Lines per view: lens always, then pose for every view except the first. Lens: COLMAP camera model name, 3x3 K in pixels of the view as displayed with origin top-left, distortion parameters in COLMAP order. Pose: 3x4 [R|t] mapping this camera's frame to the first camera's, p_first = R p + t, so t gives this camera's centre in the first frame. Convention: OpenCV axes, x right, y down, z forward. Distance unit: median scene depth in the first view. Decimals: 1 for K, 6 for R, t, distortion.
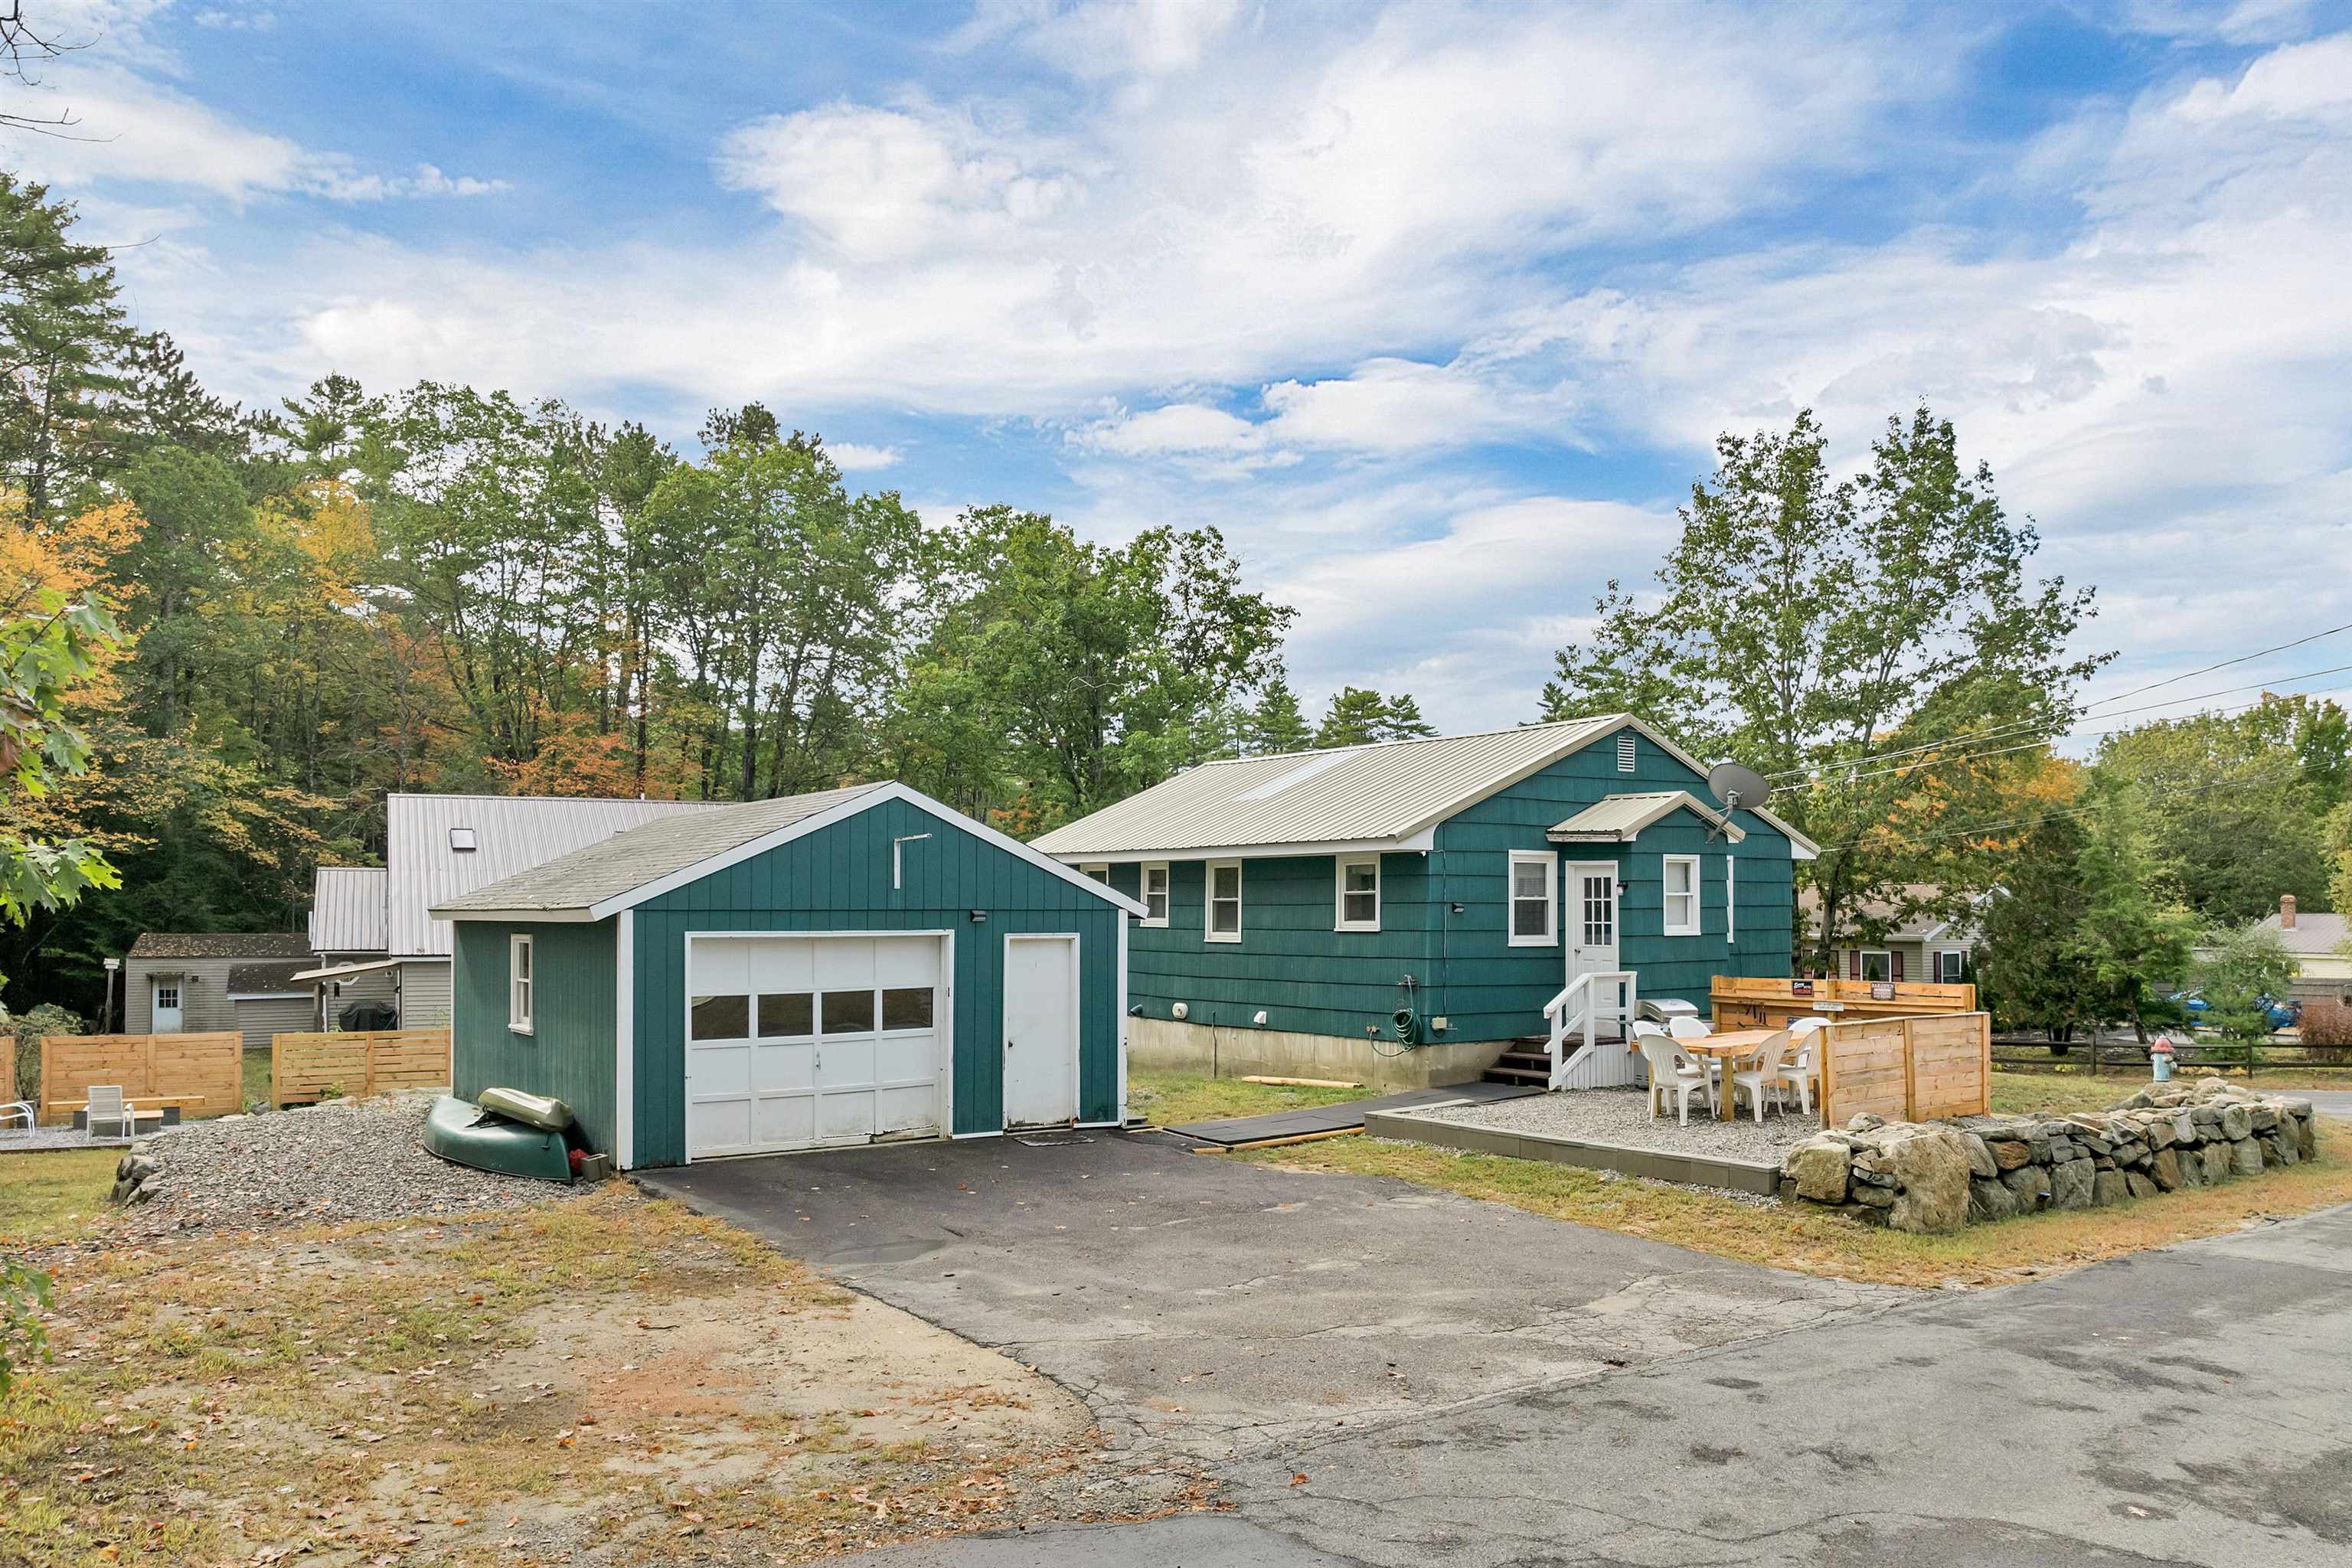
lens RADIAL K [[1699.0, 0, 1142.9], [0, 1699.0, 888.1], [0, 0, 1]] dist [-0.032711, 0.010665]
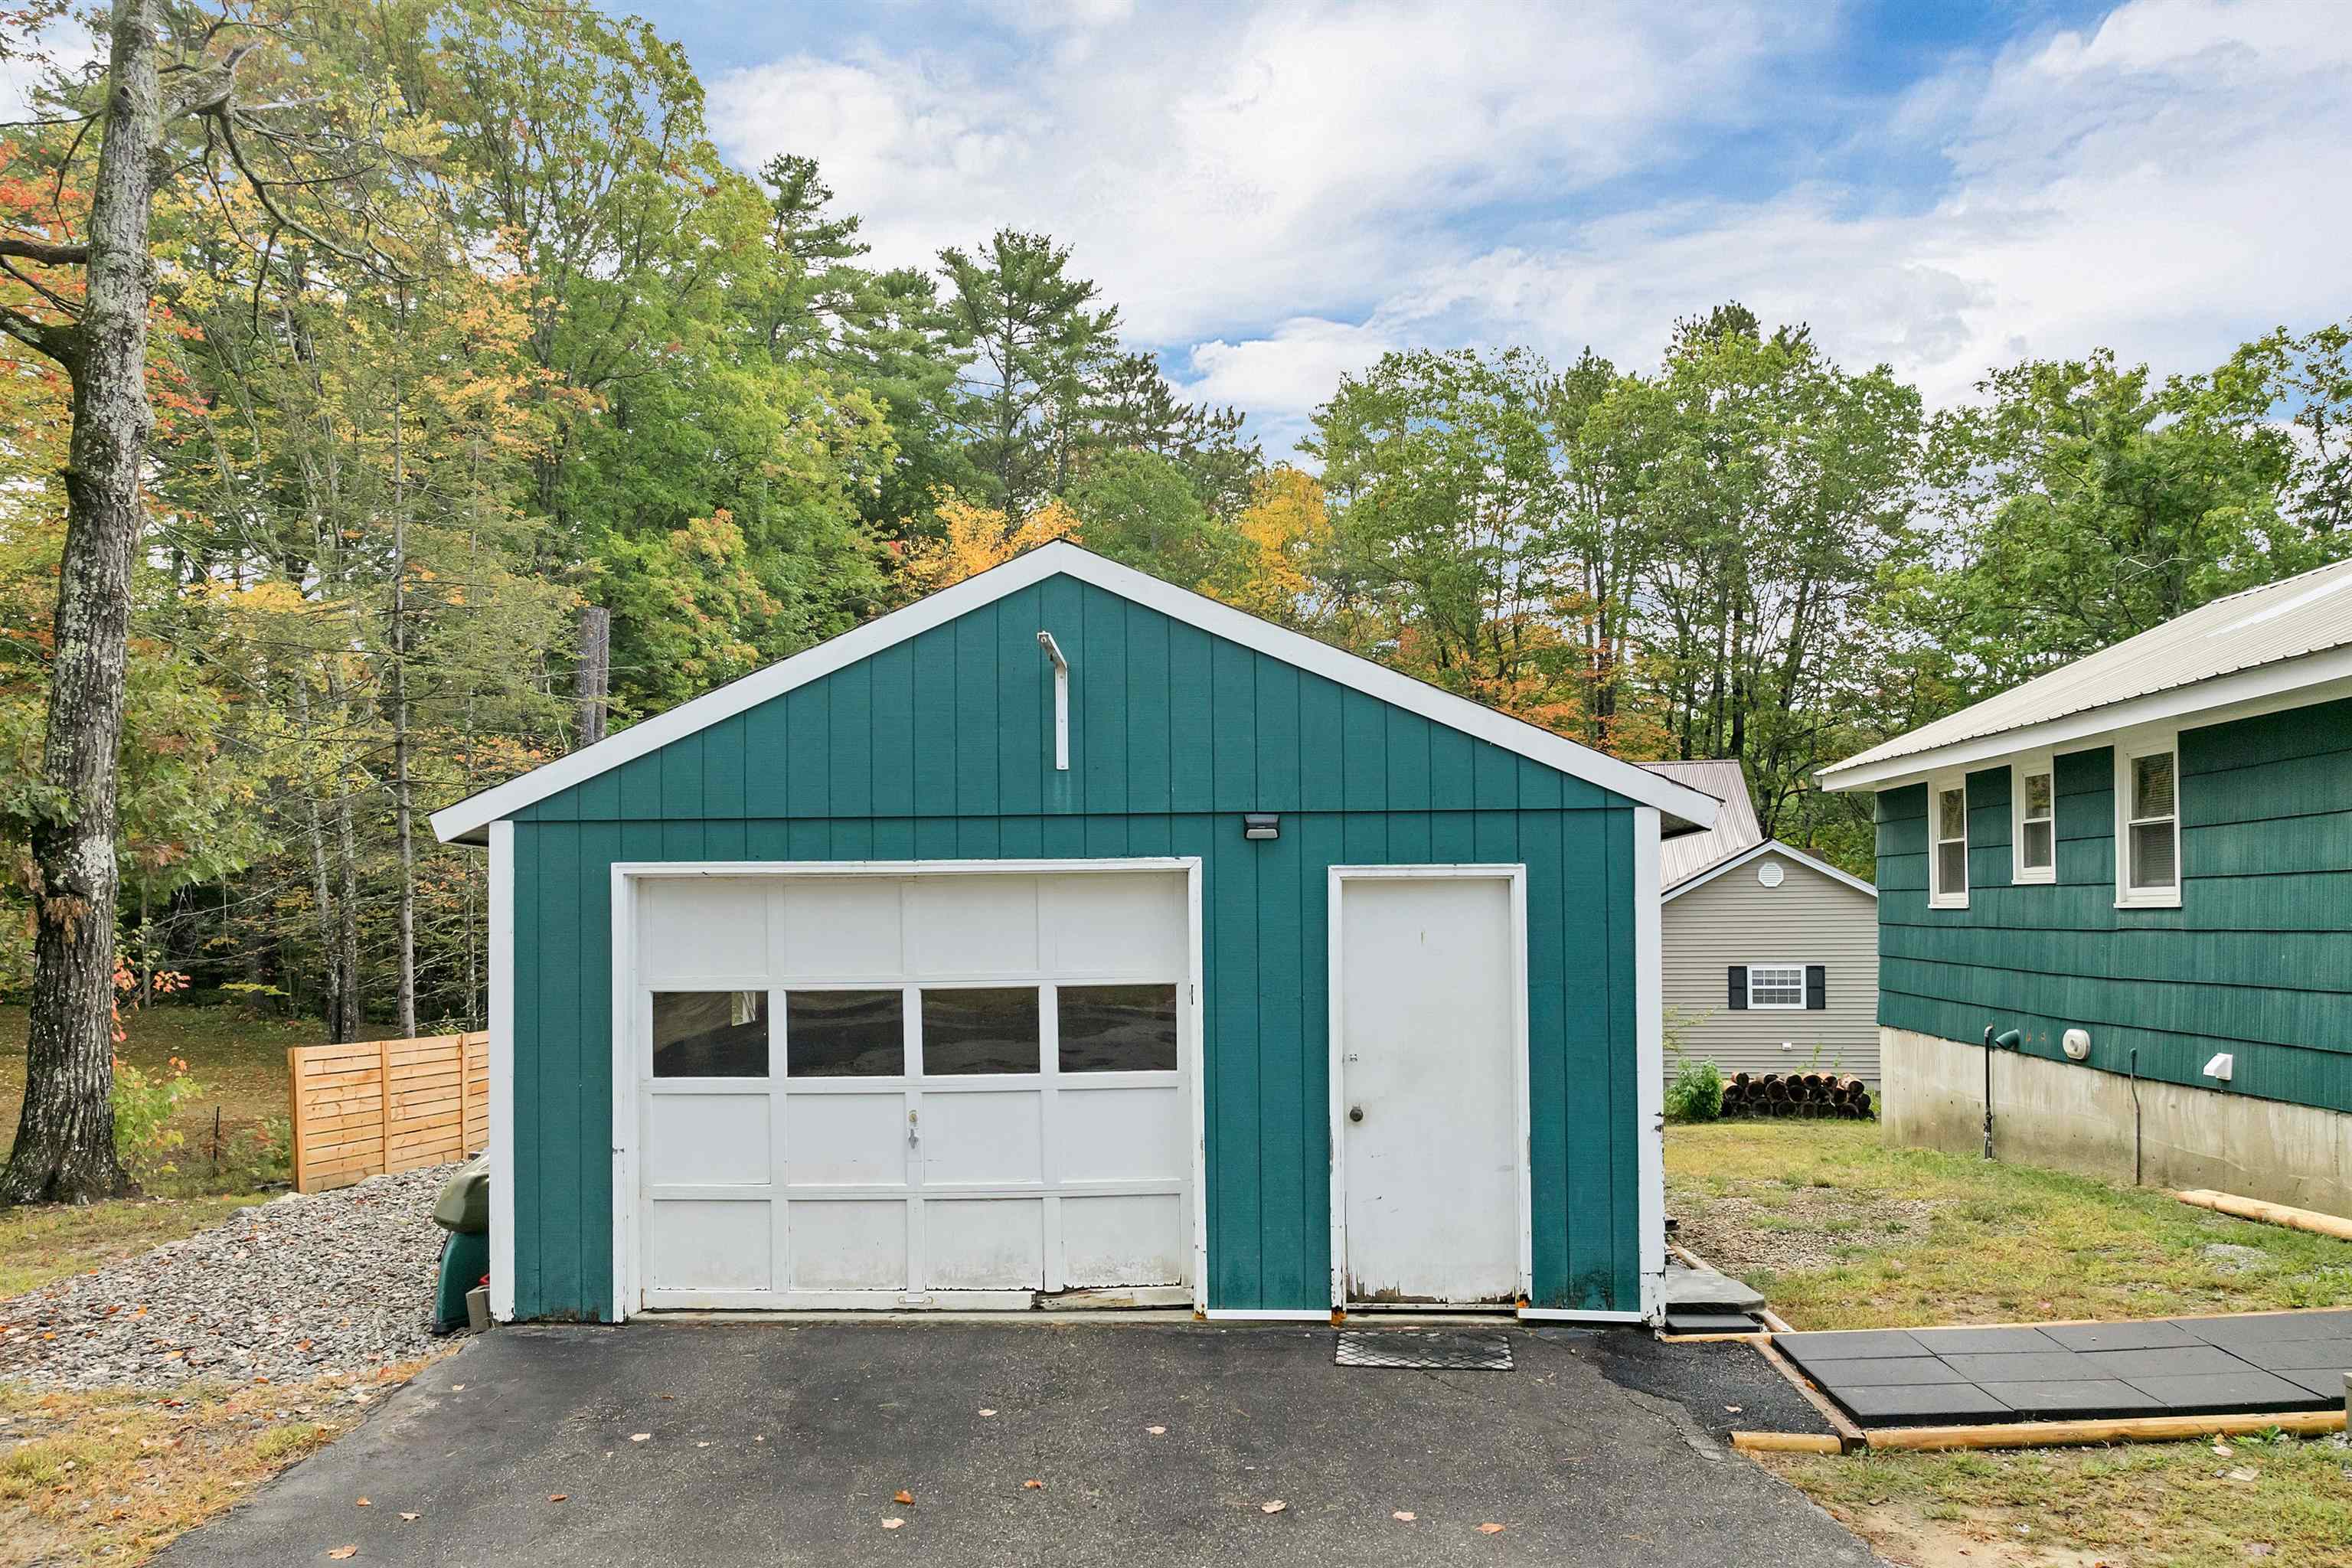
lens RADIAL K [[1699.0, 0, 1172.3], [0, 1699.0, 864.5], [0, 0, 1]] dist [-0.032711, 0.010665]
pose [[0.808659, -0.024248, -0.587778, 0.112975], [0.015173, 0.999677, -0.020366, 0.026957], [0.588082, 0.007551, 0.808766, 0.474004]]
